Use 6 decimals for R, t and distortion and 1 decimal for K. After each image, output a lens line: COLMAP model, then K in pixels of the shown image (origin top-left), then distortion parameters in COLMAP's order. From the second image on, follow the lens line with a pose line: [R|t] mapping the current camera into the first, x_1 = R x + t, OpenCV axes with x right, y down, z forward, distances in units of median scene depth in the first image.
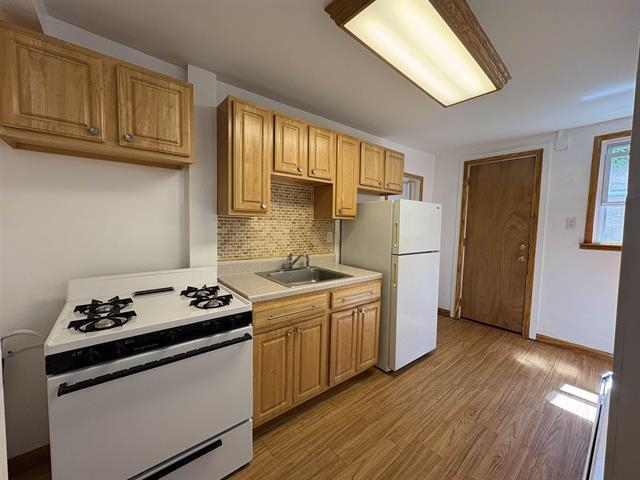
lens RADIAL K [[252.5, 0, 319.6], [0, 252.5, 238.3], [0, 0, 1]] dist [0.000122, 0.000087]
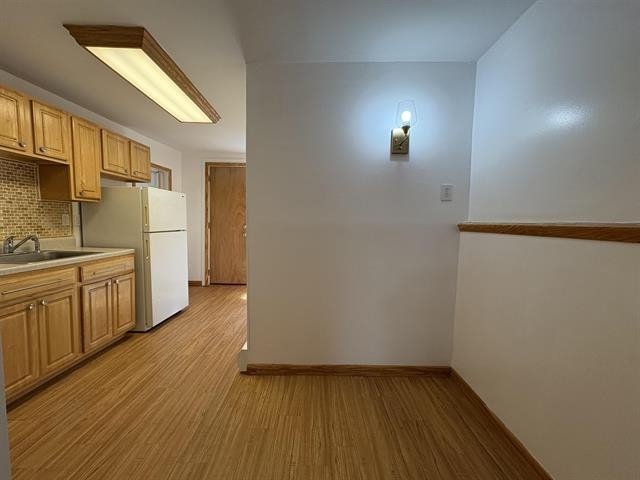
lens RADIAL K [[252.5, 0, 319.6], [0, 252.5, 238.3], [0, 0, 1]] dist [0.000122, 0.000087]
pose [[0.631933, -0.061817, 0.772554, -0.112551], [0.039765, 0.998087, 0.047336, 0.067718], [-0.774002, 0.000808, 0.633183, -0.408448]]
